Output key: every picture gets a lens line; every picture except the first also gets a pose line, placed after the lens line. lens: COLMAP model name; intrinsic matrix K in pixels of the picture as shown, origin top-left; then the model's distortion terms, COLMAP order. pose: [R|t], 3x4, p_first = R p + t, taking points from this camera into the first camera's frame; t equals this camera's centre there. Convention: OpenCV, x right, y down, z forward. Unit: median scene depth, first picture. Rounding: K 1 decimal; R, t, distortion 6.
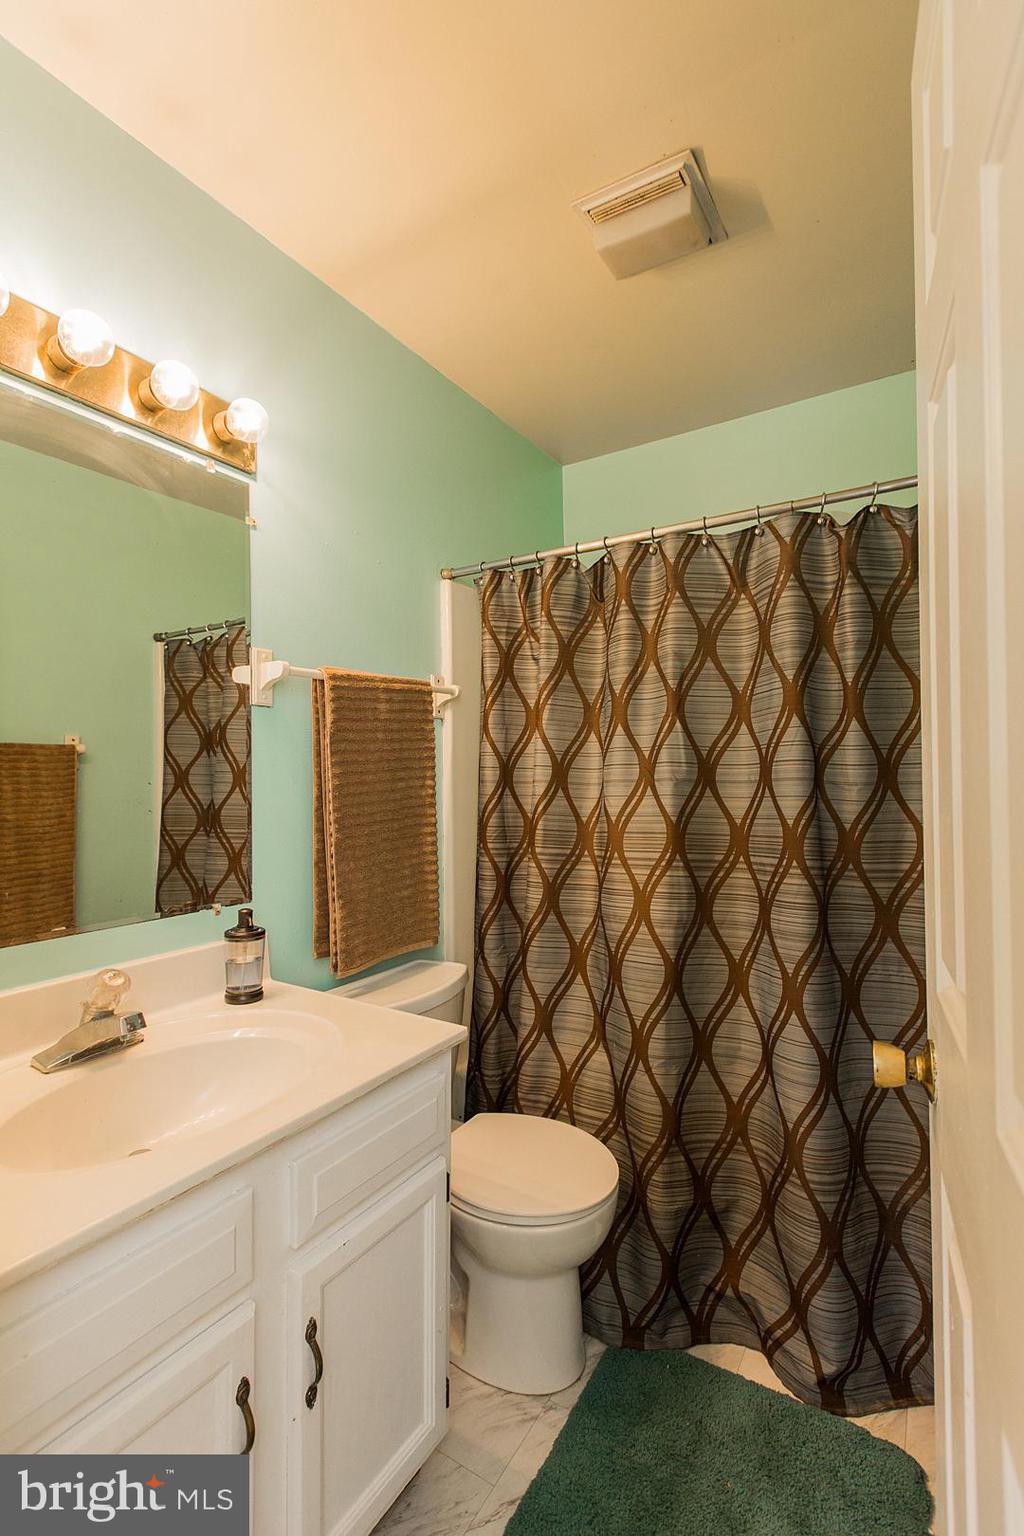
lens RADIAL K [[719.2, 0, 562.1], [0, 719.2, 762.9], [0, 0, 1]] dist [0.004027, -0.000224]
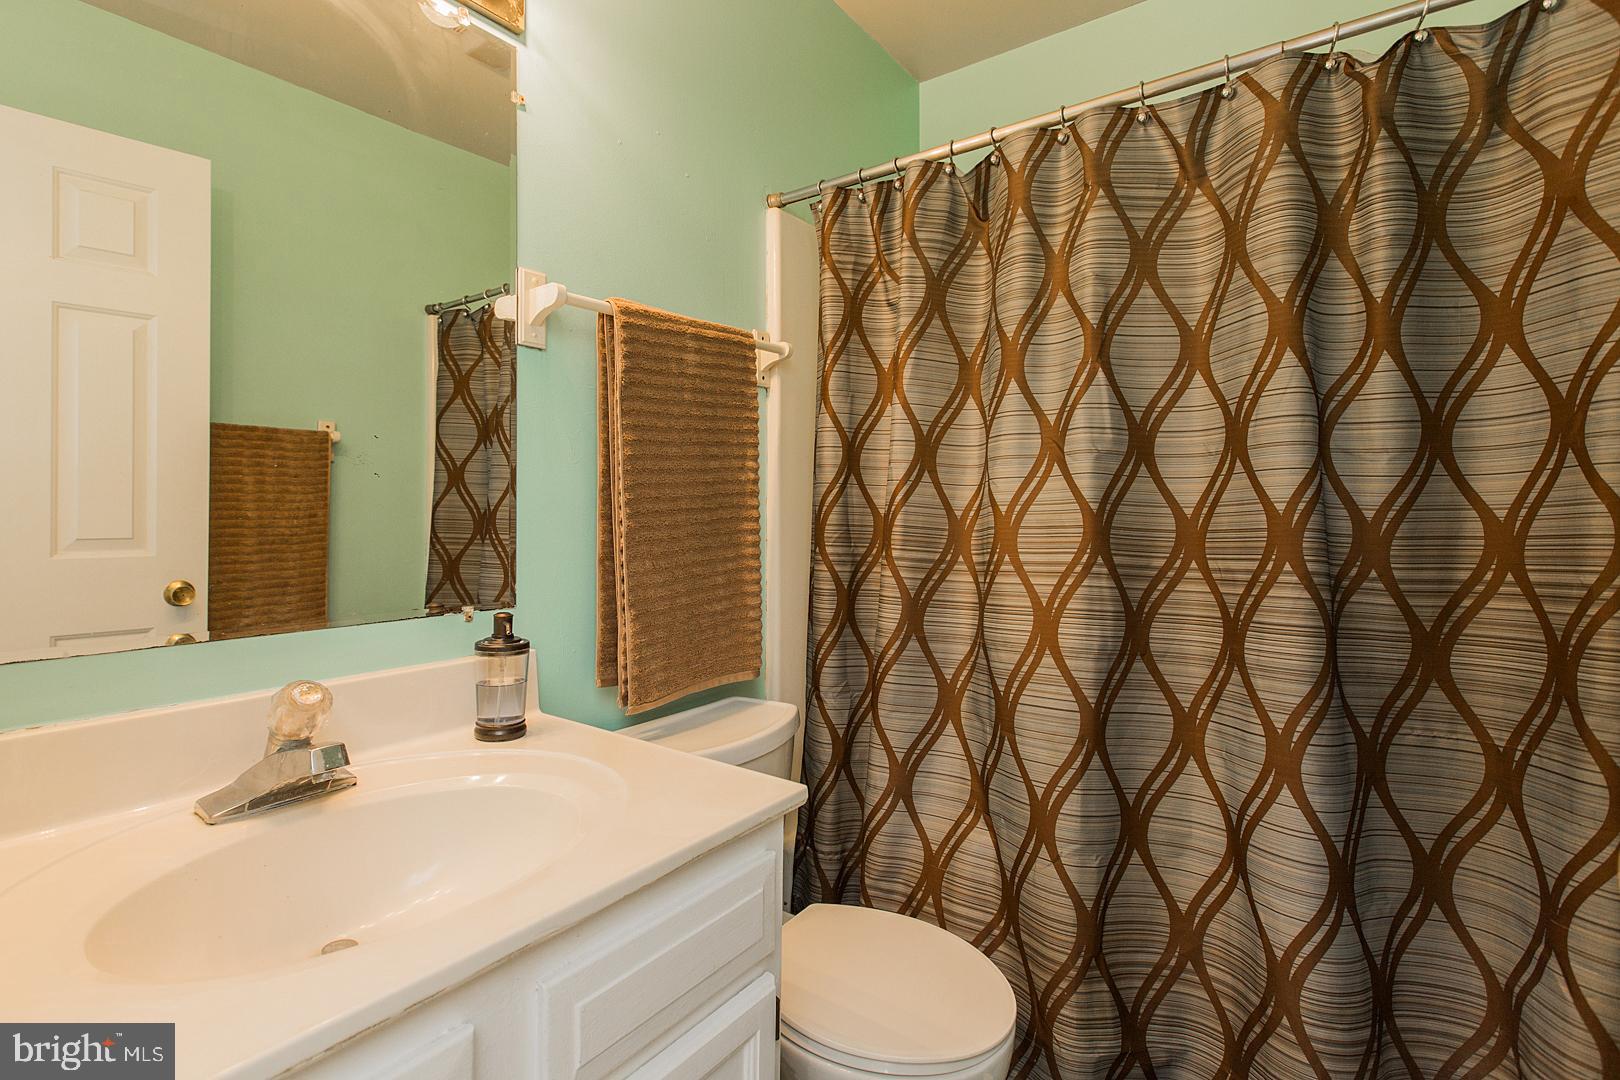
lens RADIAL K [[758.5, 0, 811.4], [0, 758.5, 531.0], [0, 0, 1]] dist [0.004027, -0.000224]
pose [[0.995953, 0.013634, -0.088840, -0.053983], [-0.012021, 0.999753, 0.018672, 0.090450], [0.089073, -0.017528, 0.995871, 0.232137]]
